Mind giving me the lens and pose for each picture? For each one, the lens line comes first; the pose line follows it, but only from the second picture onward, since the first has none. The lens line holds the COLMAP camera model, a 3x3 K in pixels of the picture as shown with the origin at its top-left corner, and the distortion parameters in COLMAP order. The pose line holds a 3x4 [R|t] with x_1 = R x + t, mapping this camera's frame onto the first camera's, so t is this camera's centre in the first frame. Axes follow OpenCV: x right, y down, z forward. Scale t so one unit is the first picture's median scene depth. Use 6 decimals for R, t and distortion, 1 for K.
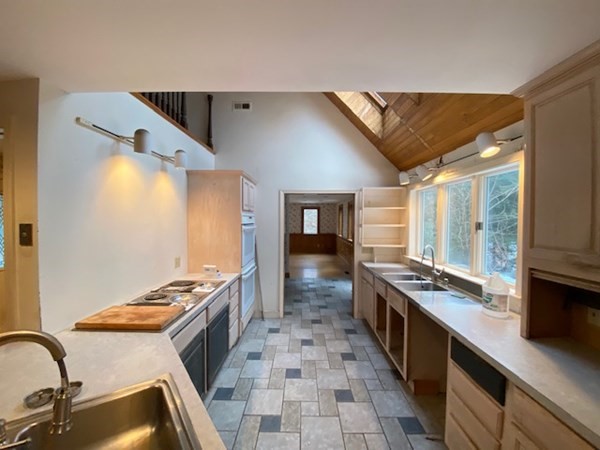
lens RADIAL K [[242.9, 0, 299.8], [0, 242.9, 223.6], [0, 0, 1]] dist [0.020818, -0.017541]
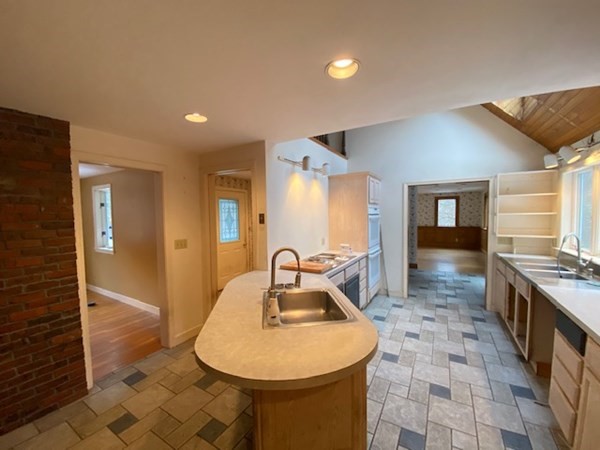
lens RADIAL K [[242.9, 0, 299.8], [0, 242.9, 223.6], [0, 0, 1]] dist [0.020818, -0.017541]
pose [[0.869666, 0.002989, -0.493632, 0.071306], [0.010083, 0.999665, 0.023818, 0.016895], [0.493538, -0.025691, 0.869345, -0.264754]]
